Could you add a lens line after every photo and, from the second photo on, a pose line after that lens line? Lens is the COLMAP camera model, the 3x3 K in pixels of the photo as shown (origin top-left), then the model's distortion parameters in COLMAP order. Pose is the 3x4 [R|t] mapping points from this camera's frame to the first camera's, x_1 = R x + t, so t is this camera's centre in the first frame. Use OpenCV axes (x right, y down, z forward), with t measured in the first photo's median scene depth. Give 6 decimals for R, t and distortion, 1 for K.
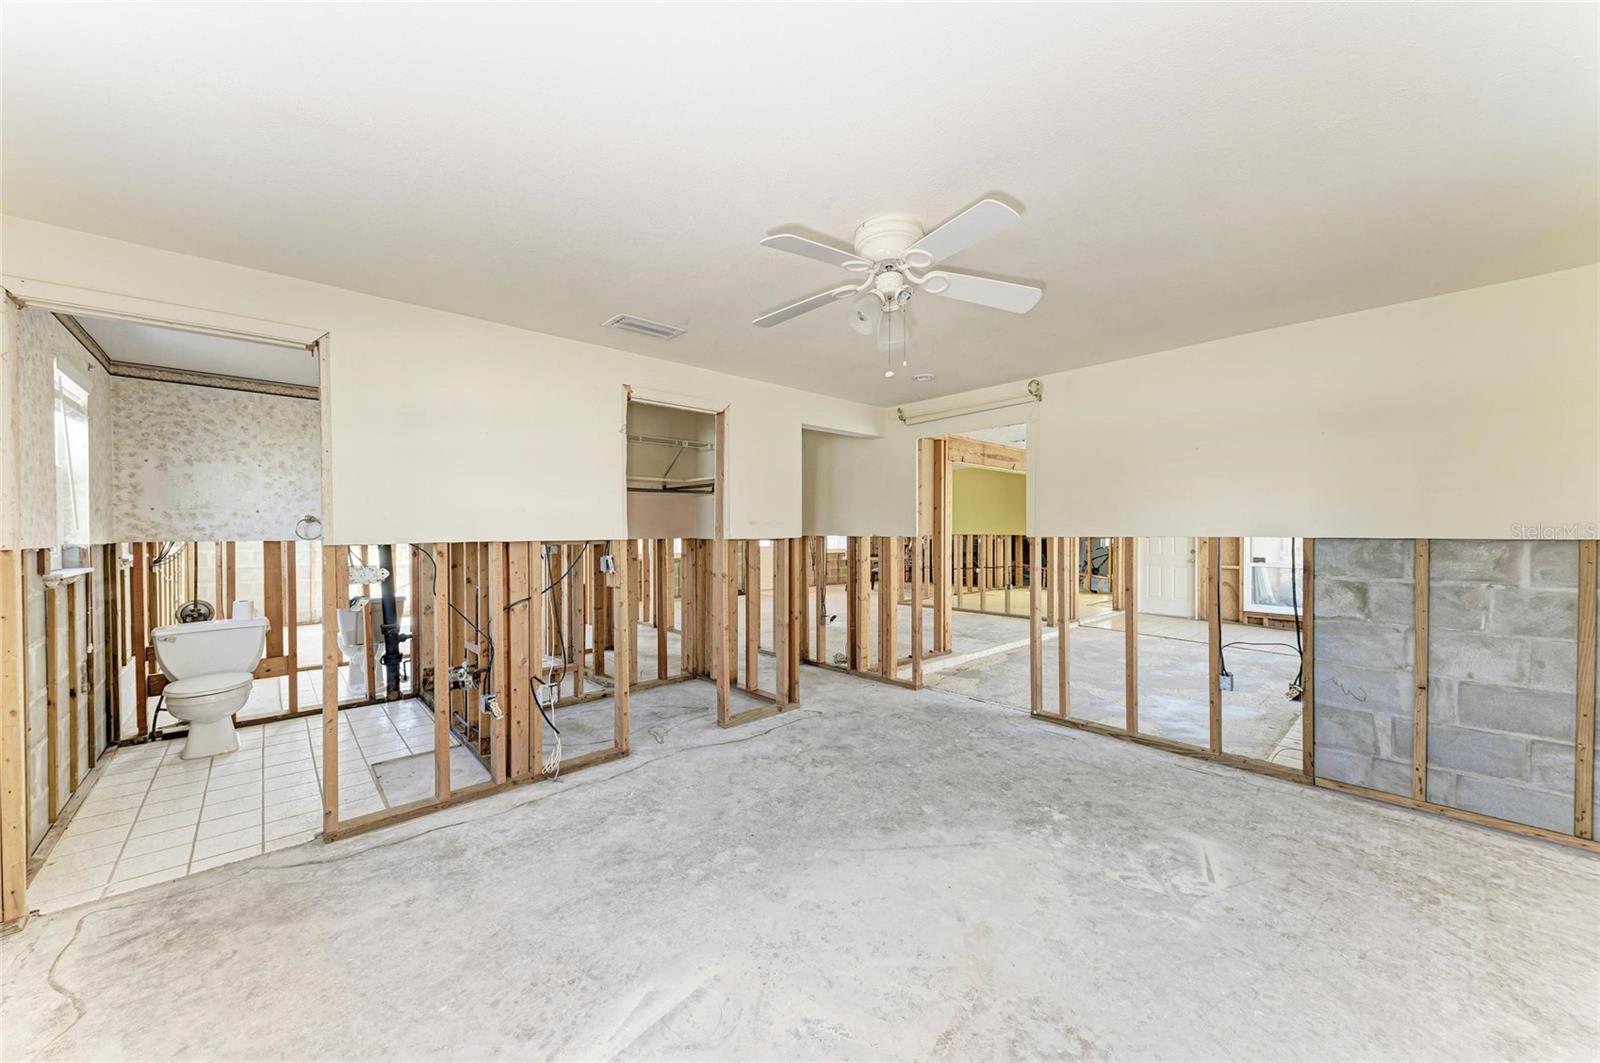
lens RADIAL K [[582.9, 0, 794.4], [0, 582.9, 535.5], [0, 0, 1]] dist [0.017292, -0.004985]
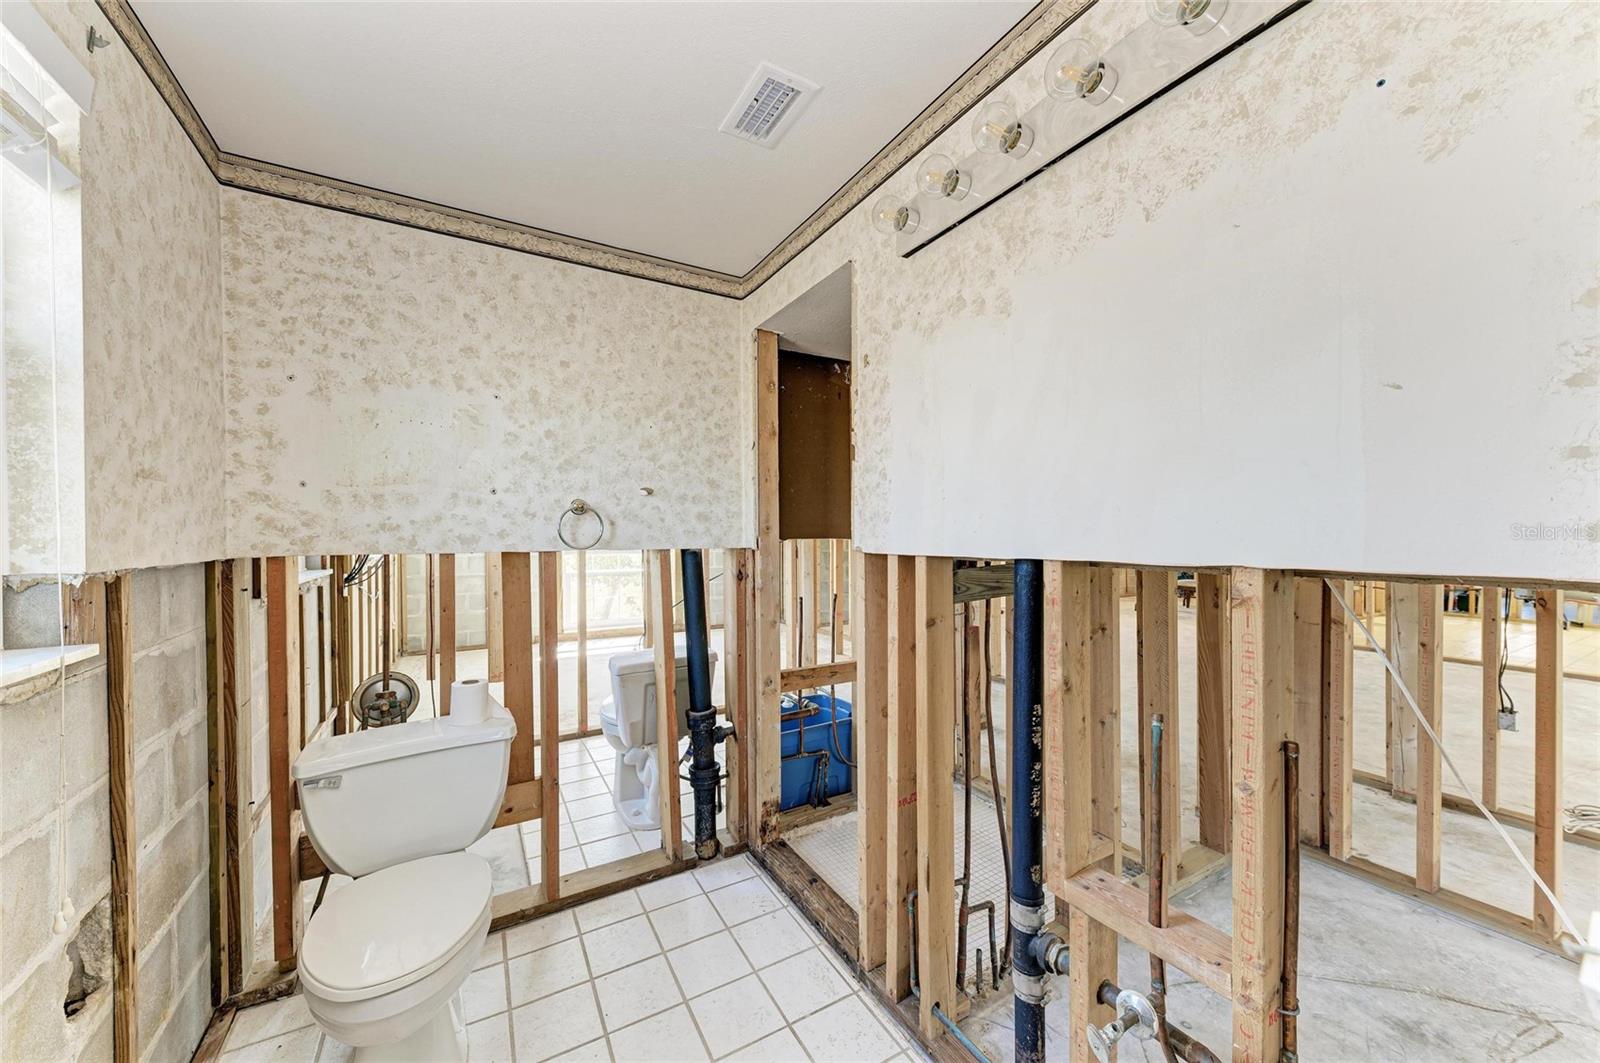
lens RADIAL K [[582.9, 0, 801.0], [0, 582.9, 536.7], [0, 0, 1]] dist [0.017292, -0.004985]
pose [[0.977178, 0.000787, -0.212421, -0.580194], [-0.000293, 0.999997, 0.002355, -0.004762], [0.212423, -0.002239, 0.977175, 0.602771]]
